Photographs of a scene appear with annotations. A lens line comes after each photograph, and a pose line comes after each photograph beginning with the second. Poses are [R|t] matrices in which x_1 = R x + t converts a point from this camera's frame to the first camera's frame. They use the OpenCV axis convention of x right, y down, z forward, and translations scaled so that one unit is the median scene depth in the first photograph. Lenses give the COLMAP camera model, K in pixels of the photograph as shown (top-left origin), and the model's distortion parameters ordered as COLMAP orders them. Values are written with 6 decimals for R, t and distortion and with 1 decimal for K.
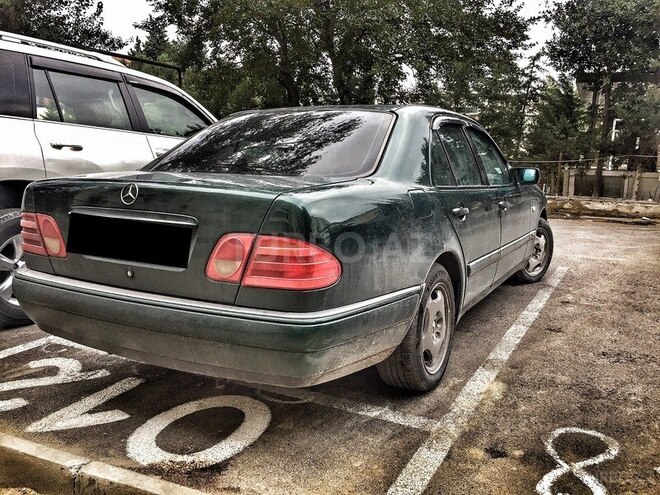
lens RADIAL K [[557.4, 0, 331.7], [0, 557.4, 247.8], [0, 0, 1]] dist [0.058638, -0.088902]
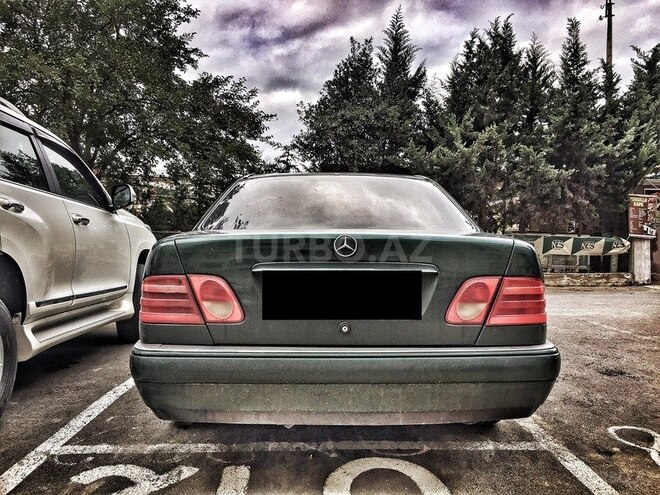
lens RADIAL K [[557.4, 0, 311.3], [0, 557.4, 245.4], [0, 0, 1]] dist [0.058638, -0.088902]
pose [[0.868644, -0.009547, 0.495344, -0.796955], [0.083476, 0.988341, -0.127337, 0.019209], [-0.488353, 0.151960, 0.859313, 0.177670]]
